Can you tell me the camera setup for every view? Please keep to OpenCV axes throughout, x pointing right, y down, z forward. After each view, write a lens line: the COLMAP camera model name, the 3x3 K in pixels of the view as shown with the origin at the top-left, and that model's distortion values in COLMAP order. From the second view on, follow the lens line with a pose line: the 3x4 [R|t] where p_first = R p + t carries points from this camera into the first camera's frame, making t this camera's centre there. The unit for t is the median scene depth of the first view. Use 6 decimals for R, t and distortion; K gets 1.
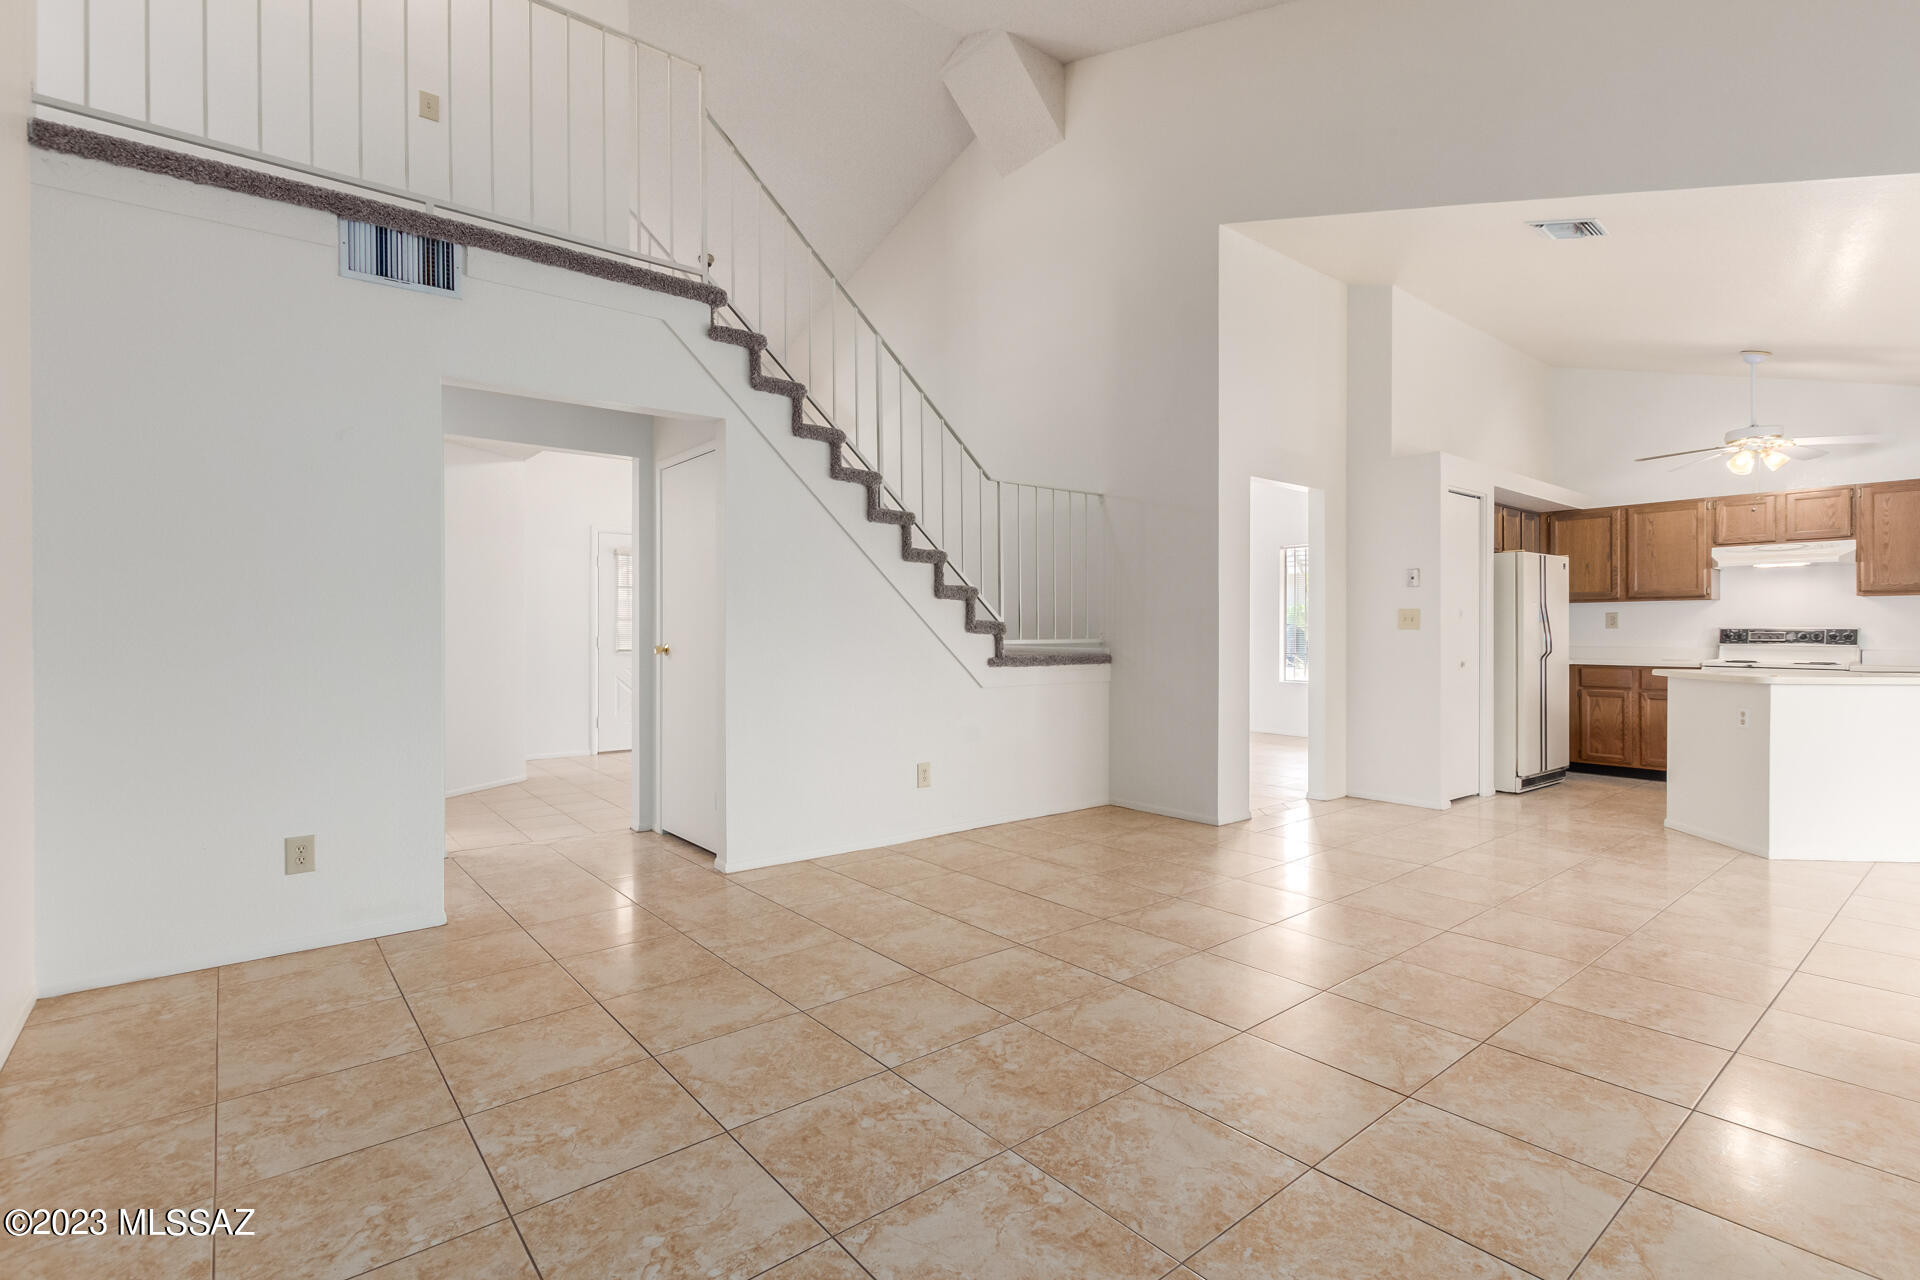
lens RADIAL K [[889.0, 0, 941.6], [0, 889.0, 637.0], [0, 0, 1]] dist [0.000797, -0.002171]
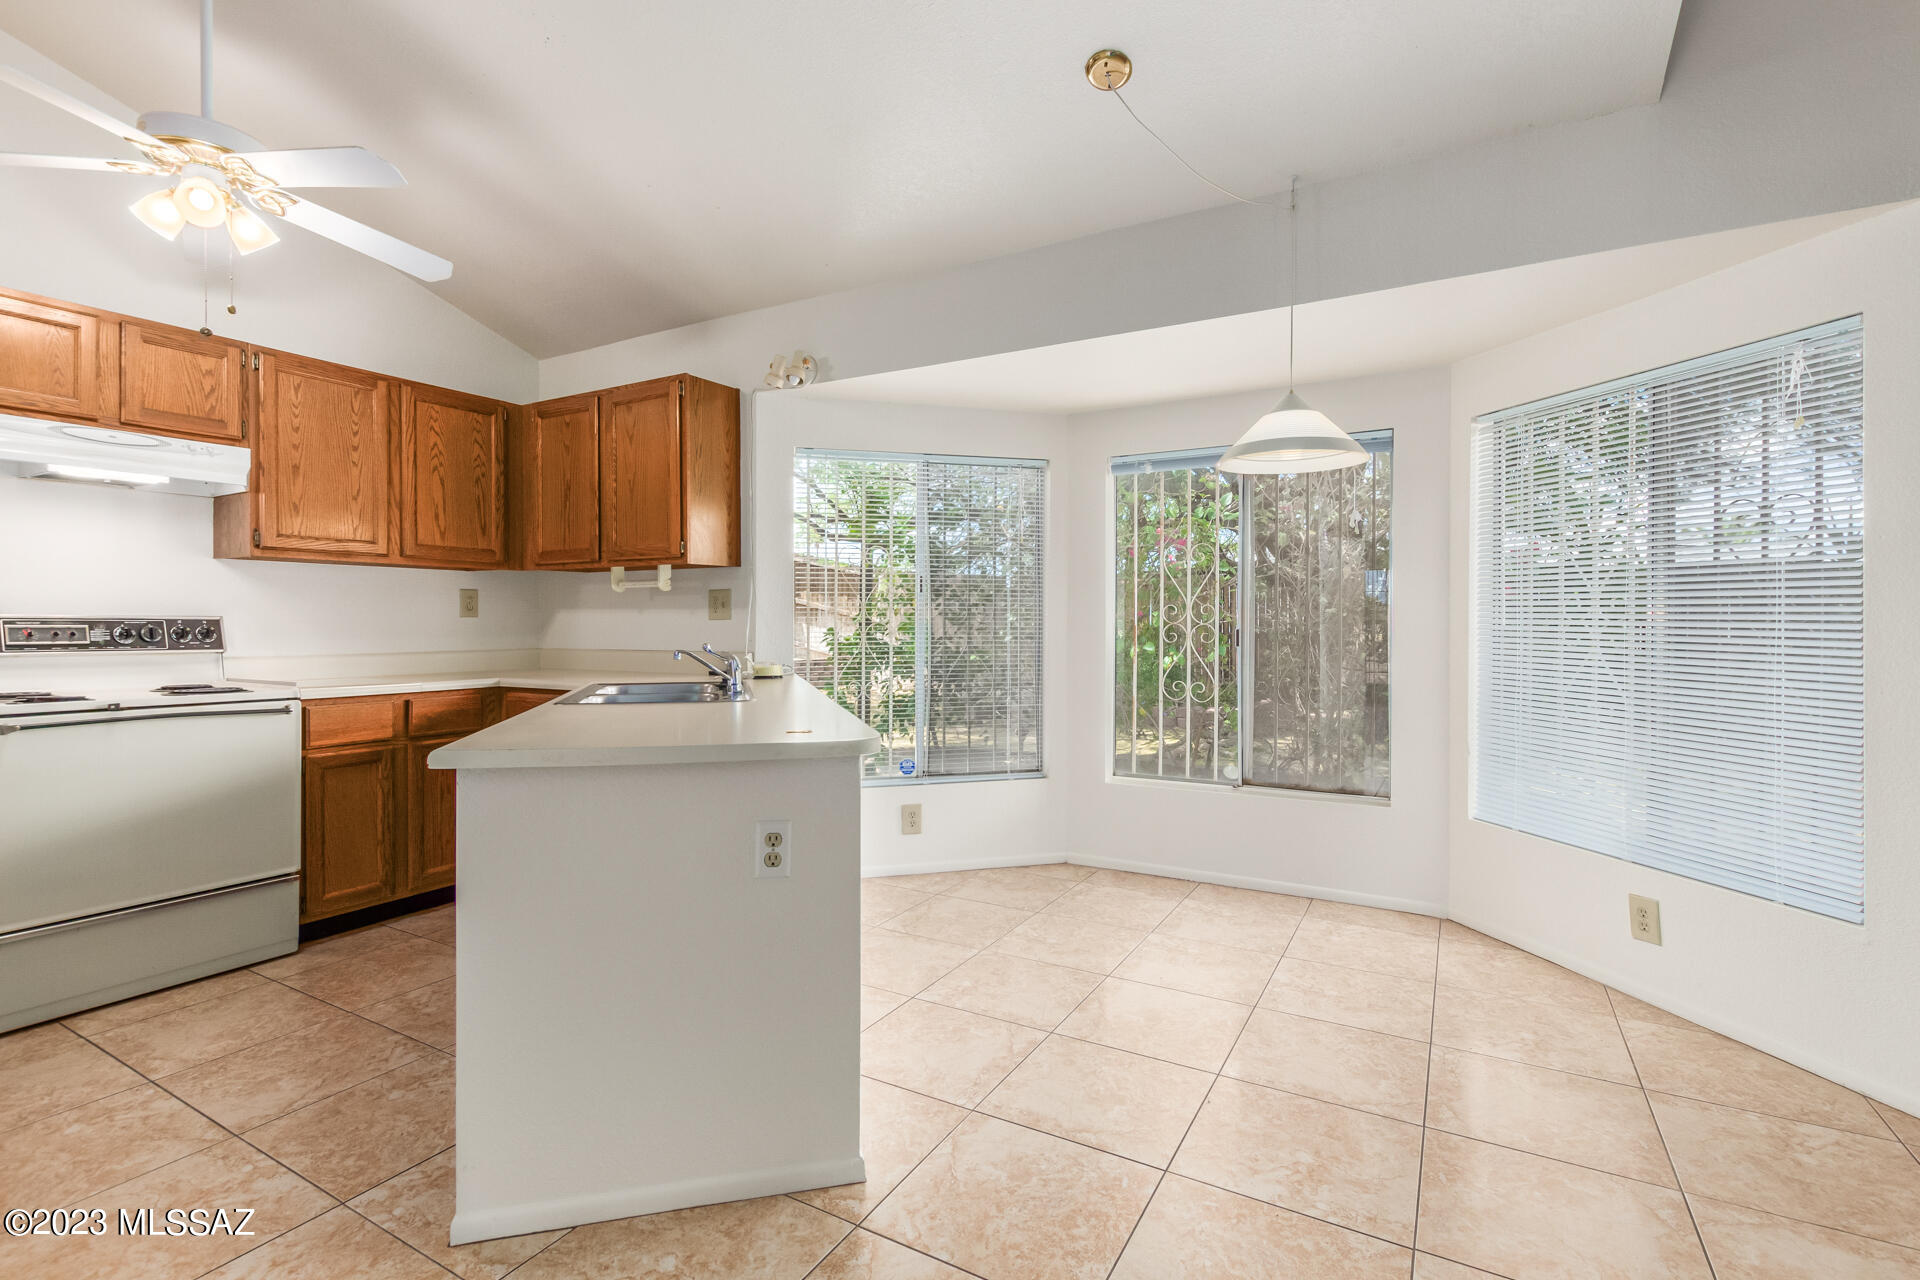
lens RADIAL K [[901.8, 0, 936.7], [0, 901.8, 632.6], [0, 0, 1]] dist [0.014472, -0.000966]
pose [[-0.337944, -0.009845, 0.941115, 0.369888], [0.004559, 0.999916, 0.012097, -0.005228], [-0.941155, 0.008378, -0.337871, 0.772023]]
